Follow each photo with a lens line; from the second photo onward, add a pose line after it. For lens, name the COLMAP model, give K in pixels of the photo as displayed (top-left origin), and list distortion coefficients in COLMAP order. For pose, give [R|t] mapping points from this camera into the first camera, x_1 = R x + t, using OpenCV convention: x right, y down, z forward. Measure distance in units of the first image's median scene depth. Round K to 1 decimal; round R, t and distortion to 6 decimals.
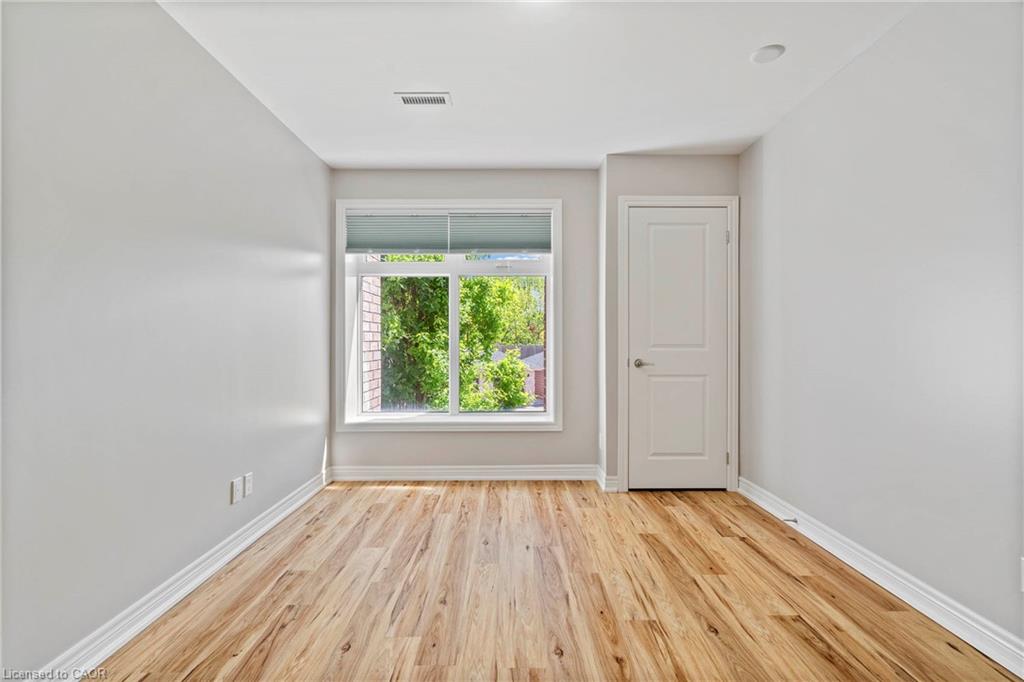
lens RADIAL K [[466.7, 0, 510.9], [0, 466.7, 342.4], [0, 0, 1]] dist [-0.002146, 0.001090]
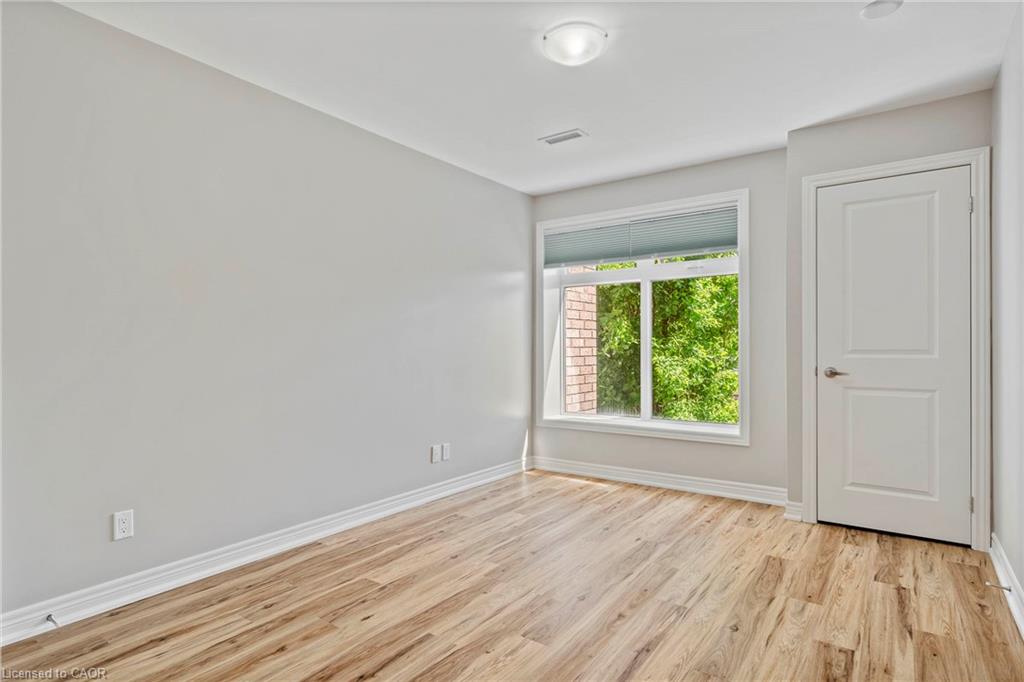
lens RADIAL K [[549.3, 0, 506.9], [0, 549.3, 350.1], [0, 0, 1]] dist [0.003170, 0.001620]
pose [[0.806085, 0.001690, -0.591797, 0.393740], [-0.000138, 0.999996, 0.002669, 0.001873], [0.591800, -0.002070, 0.806082, -0.140491]]
